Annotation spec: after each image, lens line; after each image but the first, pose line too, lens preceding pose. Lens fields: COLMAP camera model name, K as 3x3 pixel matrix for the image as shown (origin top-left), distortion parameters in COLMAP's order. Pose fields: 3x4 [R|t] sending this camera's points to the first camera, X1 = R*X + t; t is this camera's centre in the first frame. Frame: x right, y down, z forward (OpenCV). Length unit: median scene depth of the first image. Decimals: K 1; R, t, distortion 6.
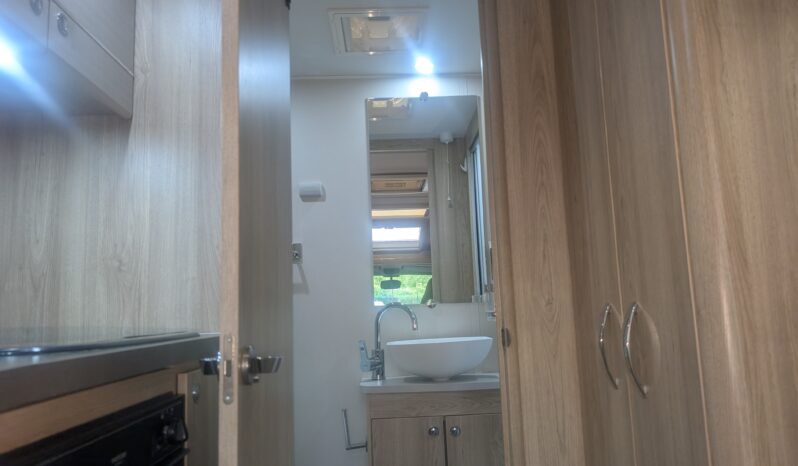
lens RADIAL K [[570.9, 0, 399.0], [0, 570.9, 233.0], [0, 0, 1]] dist [0.037581, -0.038158]
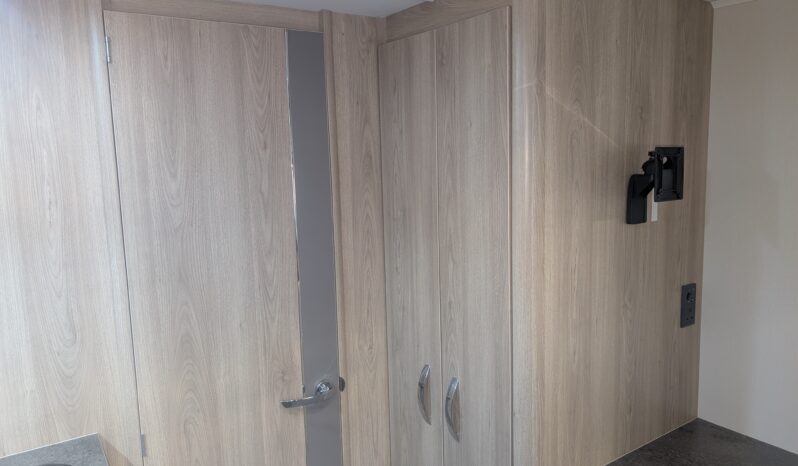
lens RADIAL K [[570.9, 0, 399.0], [0, 570.9, 233.0], [0, 0, 1]] dist [0.037581, -0.038158]
pose [[0.857622, -0.055242, 0.511306, -0.310812], [-0.067448, 0.973545, 0.218315, -0.403615], [-0.509839, -0.221719, 0.831207, -0.005435]]
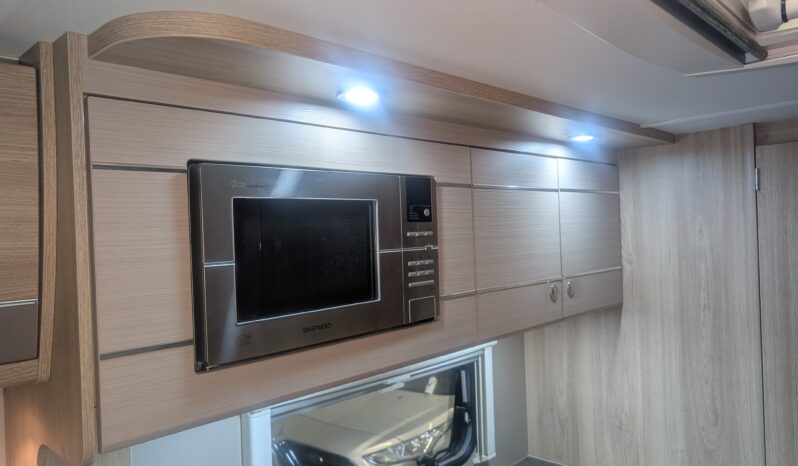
lens RADIAL K [[570.9, 0, 399.0], [0, 570.9, 233.0], [0, 0, 1]] dist [0.037581, -0.038158]
pose [[0.688042, 0.013296, -0.725549, 0.087188], [0.104863, 0.987516, 0.117539, -0.551000], [0.718054, -0.156954, 0.678059, -0.133800]]
